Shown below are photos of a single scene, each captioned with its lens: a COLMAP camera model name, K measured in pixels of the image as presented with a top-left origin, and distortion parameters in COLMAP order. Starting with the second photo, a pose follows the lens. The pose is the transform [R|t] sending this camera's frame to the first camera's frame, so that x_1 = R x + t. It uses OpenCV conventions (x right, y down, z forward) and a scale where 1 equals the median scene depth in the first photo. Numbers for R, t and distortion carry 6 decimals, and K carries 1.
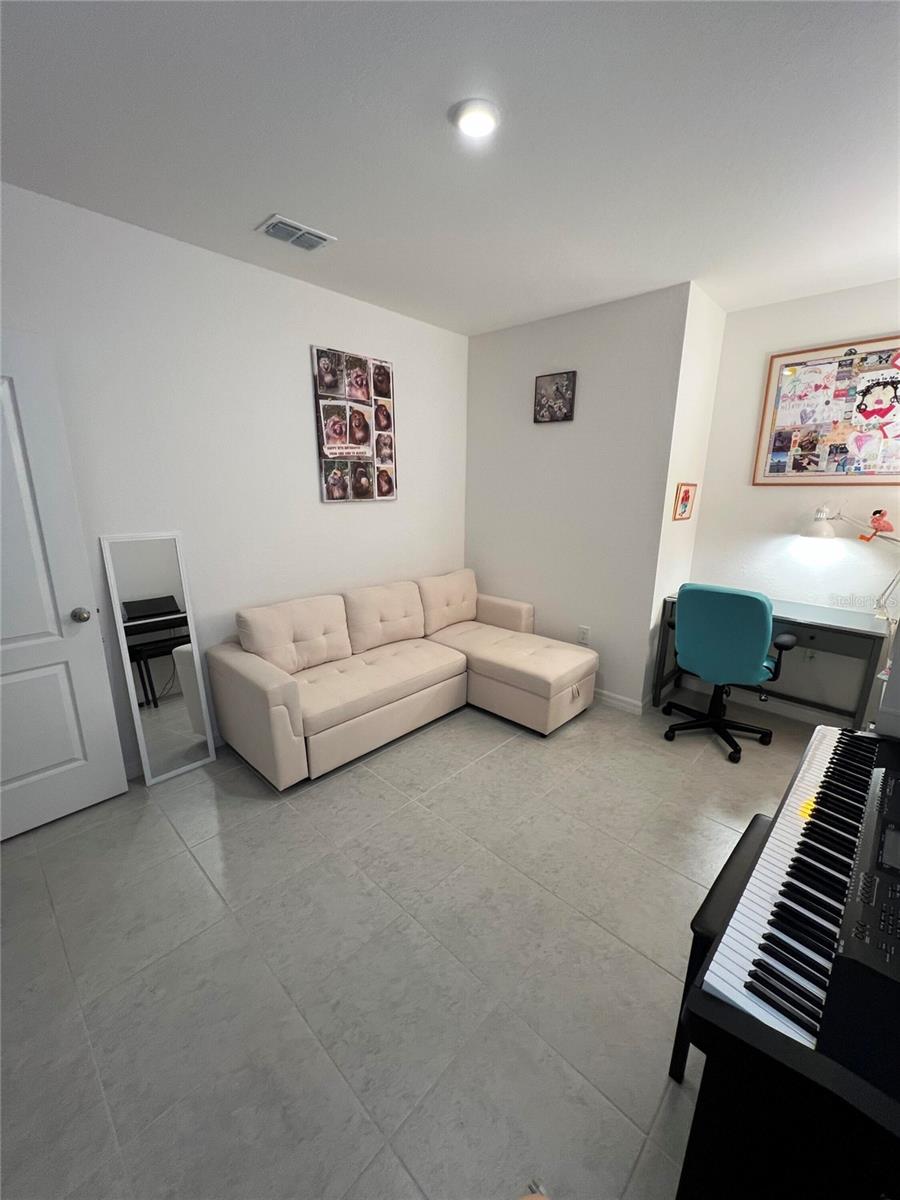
lens RADIAL K [[476.5, 0, 449.7], [0, 476.5, 604.3], [0, 0, 1]] dist [-0.001830, 0.000513]
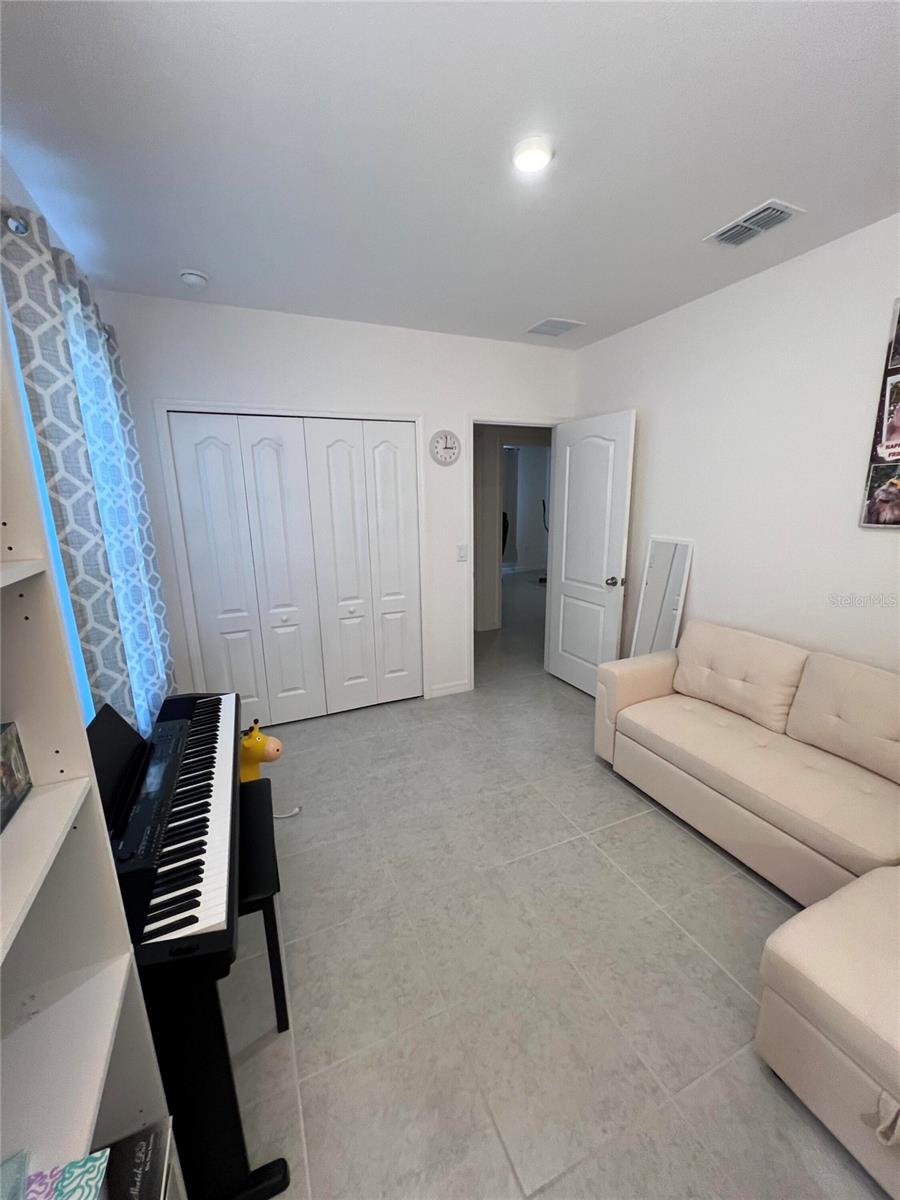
lens RADIAL K [[476.5, 0, 449.7], [0, 476.5, 604.3], [0, 0, 1]] dist [-0.001830, 0.000513]
pose [[-0.384032, 0.205610, -0.900135, 0.635708], [-0.219653, 0.926558, 0.305358, -0.195971], [0.896812, 0.314985, -0.310665, 0.739586]]
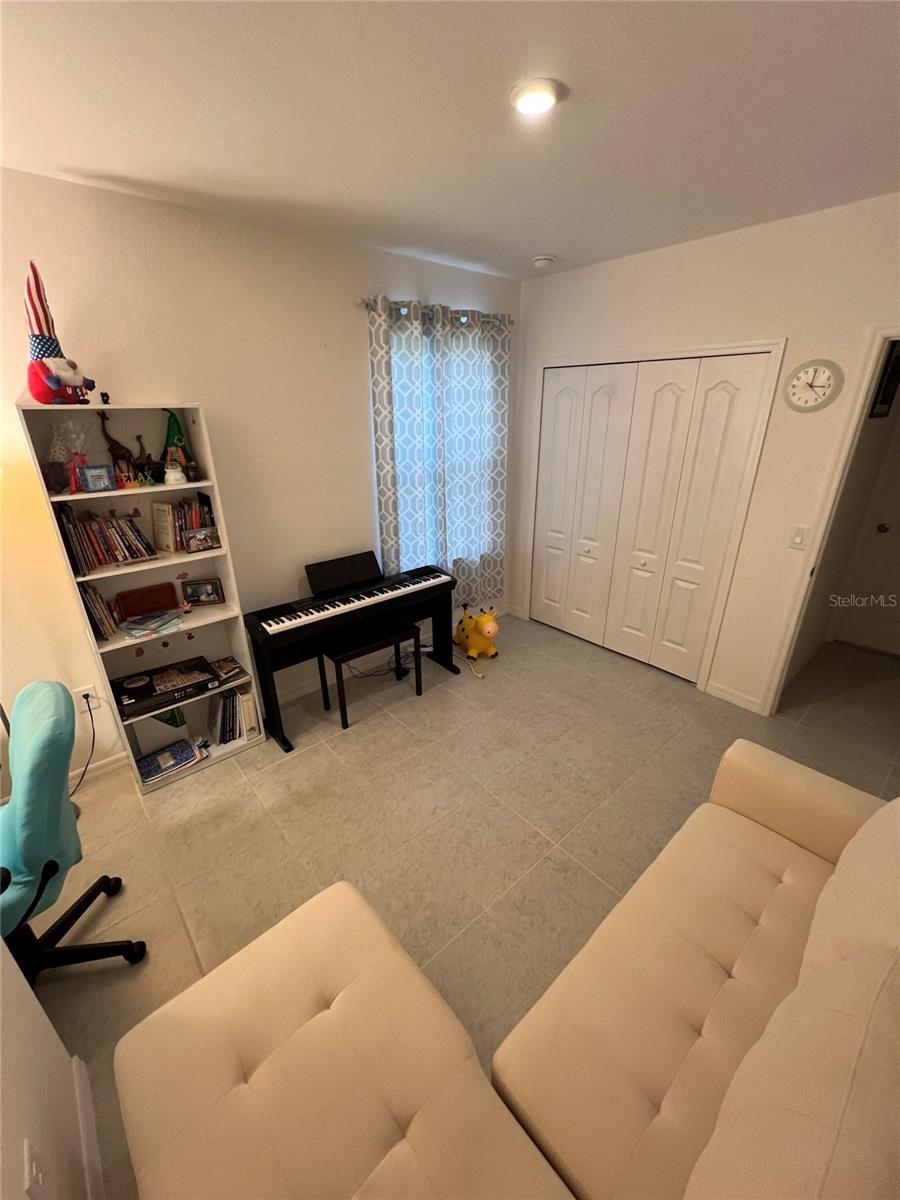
lens RADIAL K [[476.5, 0, 449.7], [0, 476.5, 604.3], [0, 0, 1]] dist [-0.001830, 0.000513]
pose [[-0.995867, -0.038821, 0.082106, 0.055486], [0.019377, 0.792405, 0.609688, -0.406963], [-0.088730, 0.608759, -0.788378, 1.178756]]
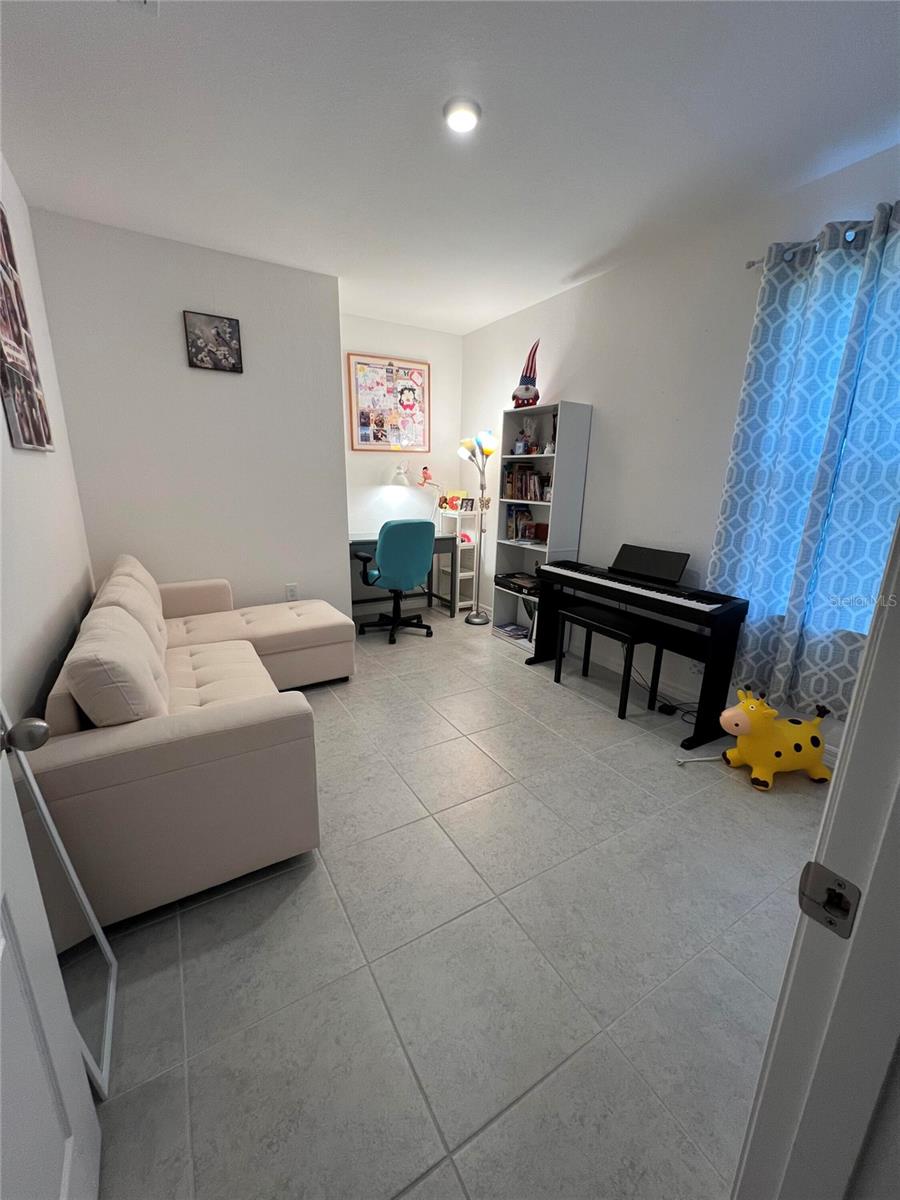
lens RADIAL K [[476.5, 0, 449.7], [0, 476.5, 604.3], [0, 0, 1]] dist [-0.001830, 0.000513]
pose [[0.268530, -0.257825, 0.928126, -0.700318], [0.227584, 0.953218, 0.198949, -0.045275], [-0.936001, 0.157803, 0.314645, 0.425474]]
